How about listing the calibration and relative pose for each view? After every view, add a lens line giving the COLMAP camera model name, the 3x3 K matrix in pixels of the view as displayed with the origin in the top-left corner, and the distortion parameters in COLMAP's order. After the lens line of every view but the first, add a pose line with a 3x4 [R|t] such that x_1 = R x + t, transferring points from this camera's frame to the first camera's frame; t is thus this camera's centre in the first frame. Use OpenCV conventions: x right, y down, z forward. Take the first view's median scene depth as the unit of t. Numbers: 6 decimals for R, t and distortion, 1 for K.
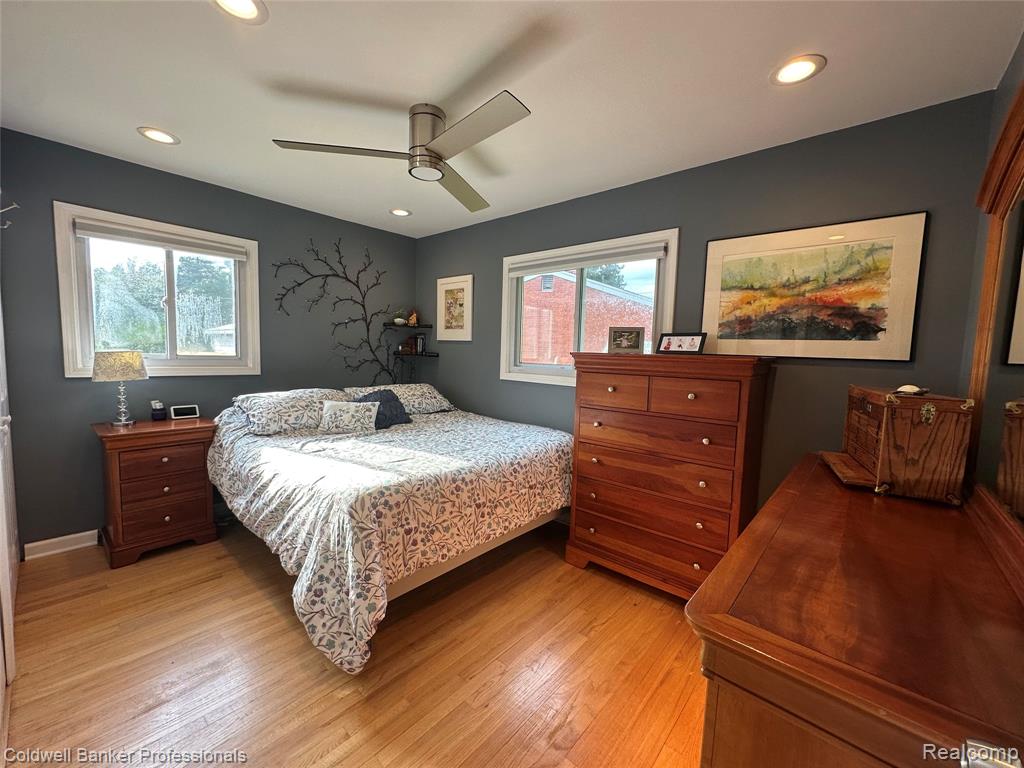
lens RADIAL K [[407.9, 0, 514.1], [0, 407.9, 385.2], [0, 0, 1]] dist [-0.005175, 0.001575]
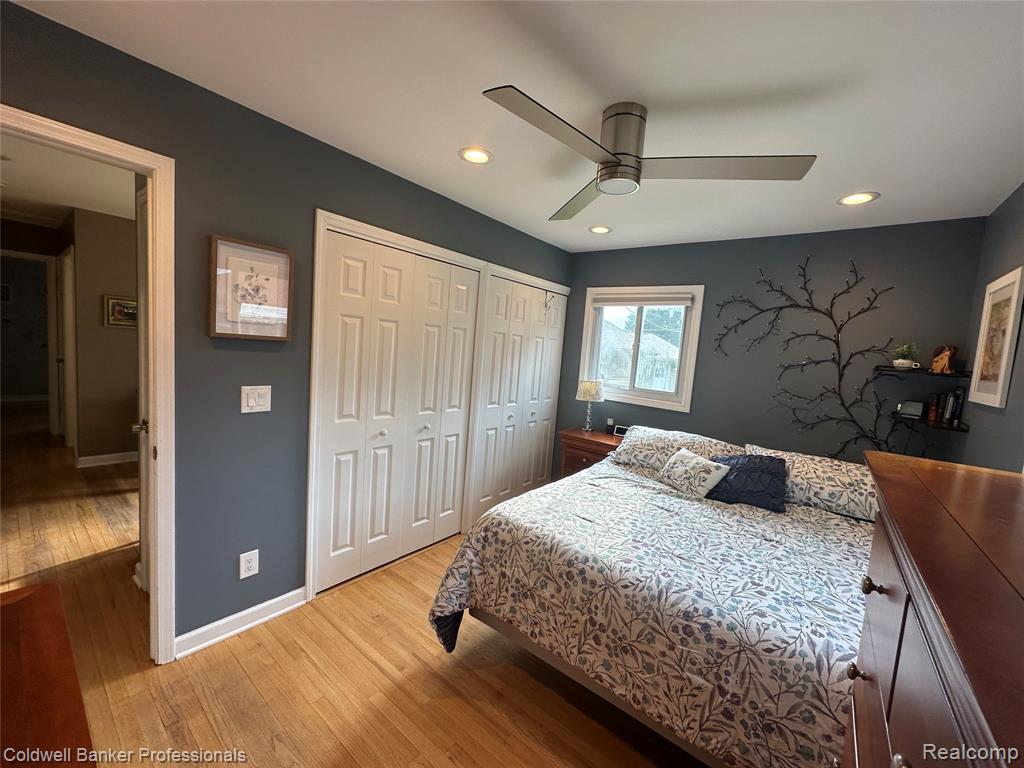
lens RADIAL K [[407.9, 0, 512.6], [0, 407.9, 383.4], [0, 0, 1]] dist [-0.005175, 0.001575]
pose [[0.048689, 0.064036, -0.996759, 0.489596], [-0.159869, 0.985576, 0.055508, -0.109947], [0.985937, 0.156648, 0.058224, 0.626826]]
